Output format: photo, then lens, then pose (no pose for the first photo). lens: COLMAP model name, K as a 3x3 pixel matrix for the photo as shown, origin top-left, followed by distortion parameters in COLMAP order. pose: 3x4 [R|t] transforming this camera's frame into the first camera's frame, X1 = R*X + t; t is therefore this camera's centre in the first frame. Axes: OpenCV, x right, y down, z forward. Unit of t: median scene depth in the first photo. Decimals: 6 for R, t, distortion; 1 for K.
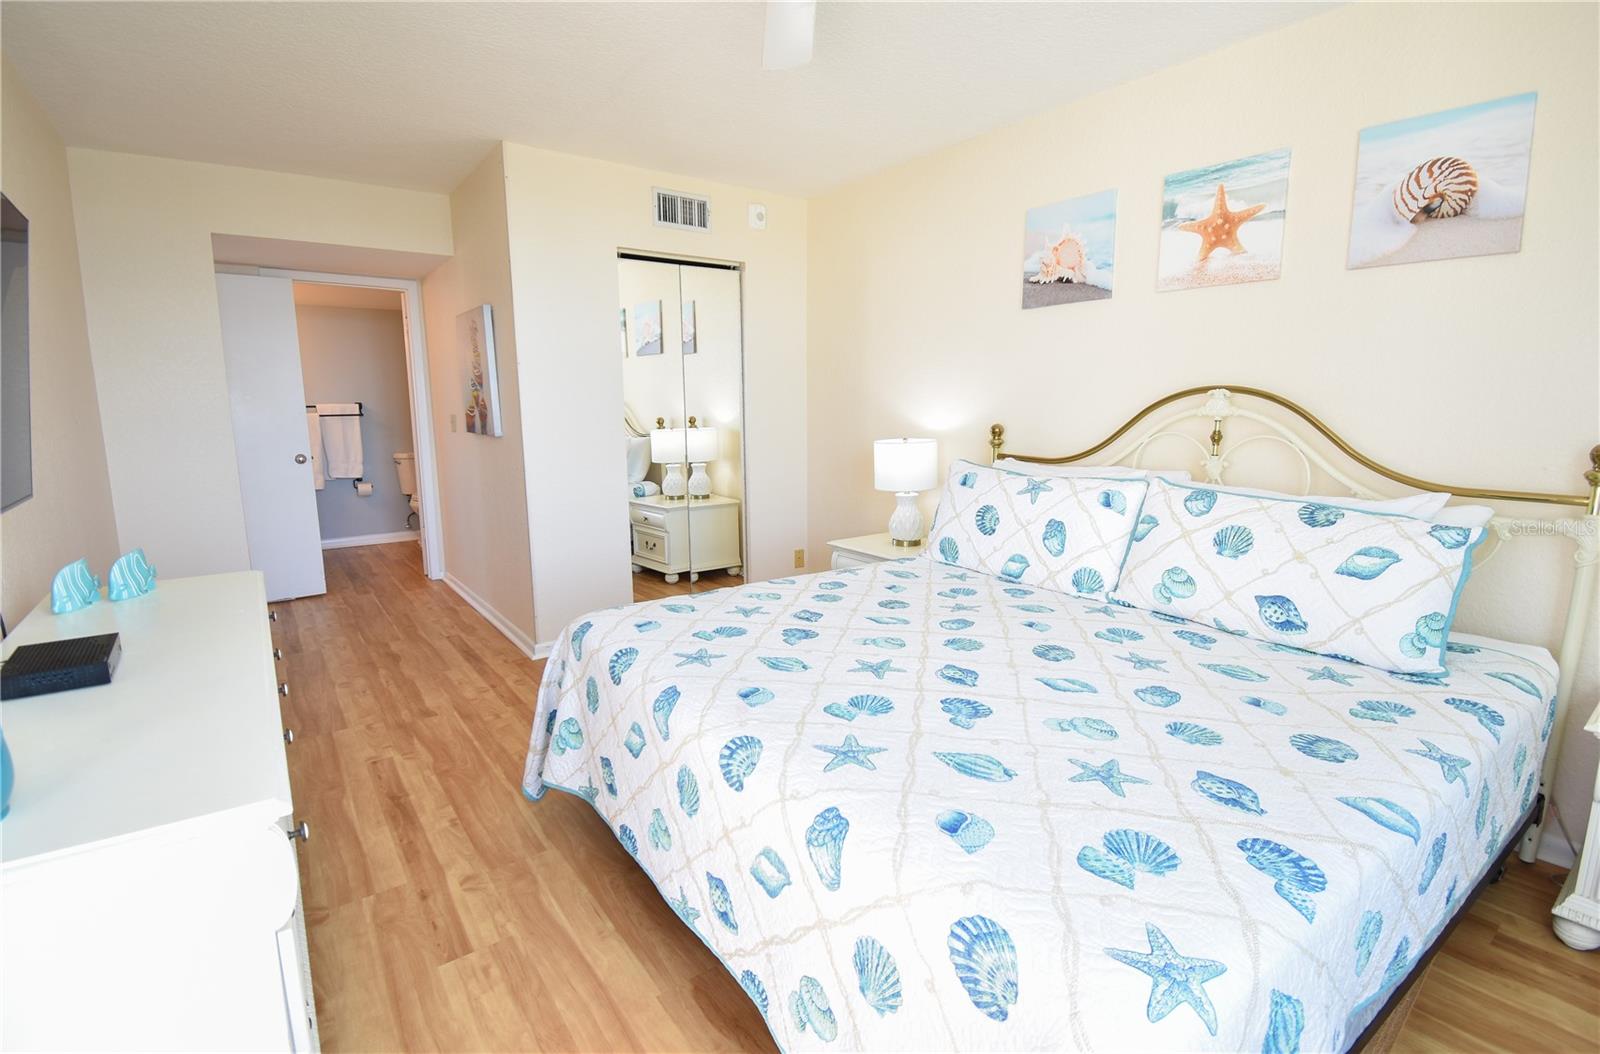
lens RADIAL K [[730.7, 0, 794.0], [0, 730.7, 516.2], [0, 0, 1]] dist [-0.002631, 0.000205]
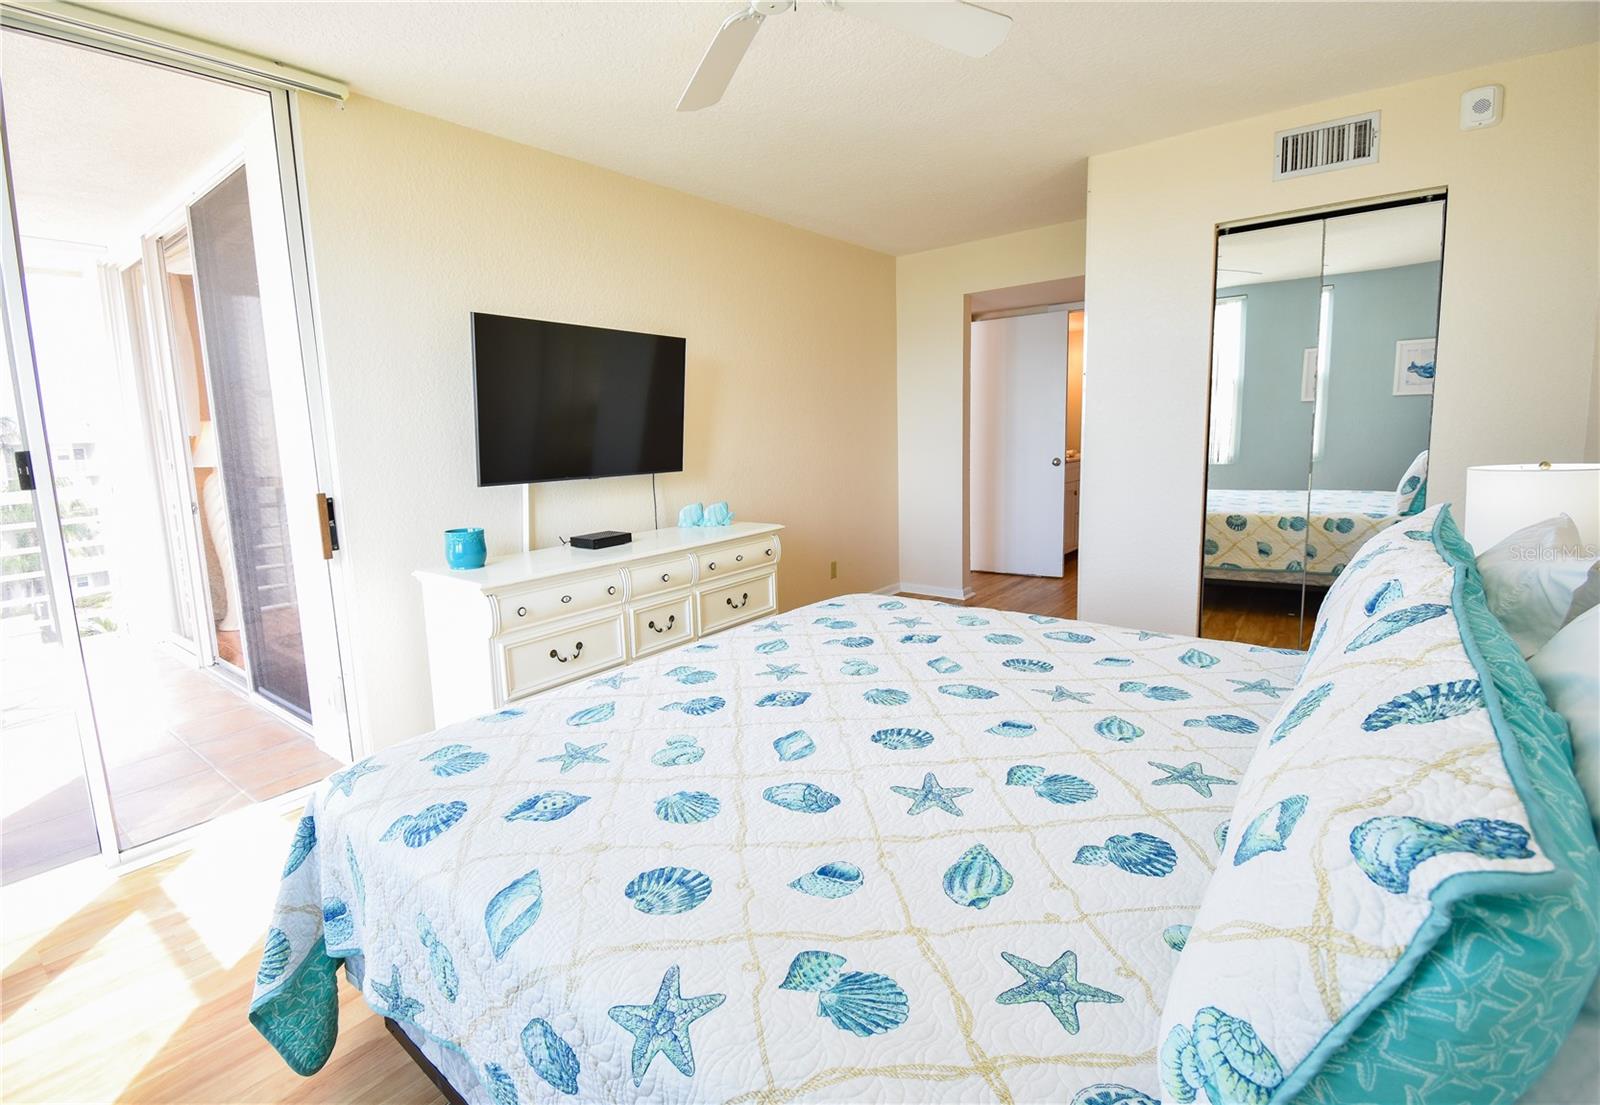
lens RADIAL K [[751.0, 0, 797.2], [0, 751.0, 565.4], [0, 0, 1]] dist [-0.031979, -0.000843]
pose [[0.262453, 0.172744, -0.949357, 0.876465], [-0.107765, 0.982938, 0.149062, -0.087693], [0.958908, 0.063186, 0.276590, 0.538412]]
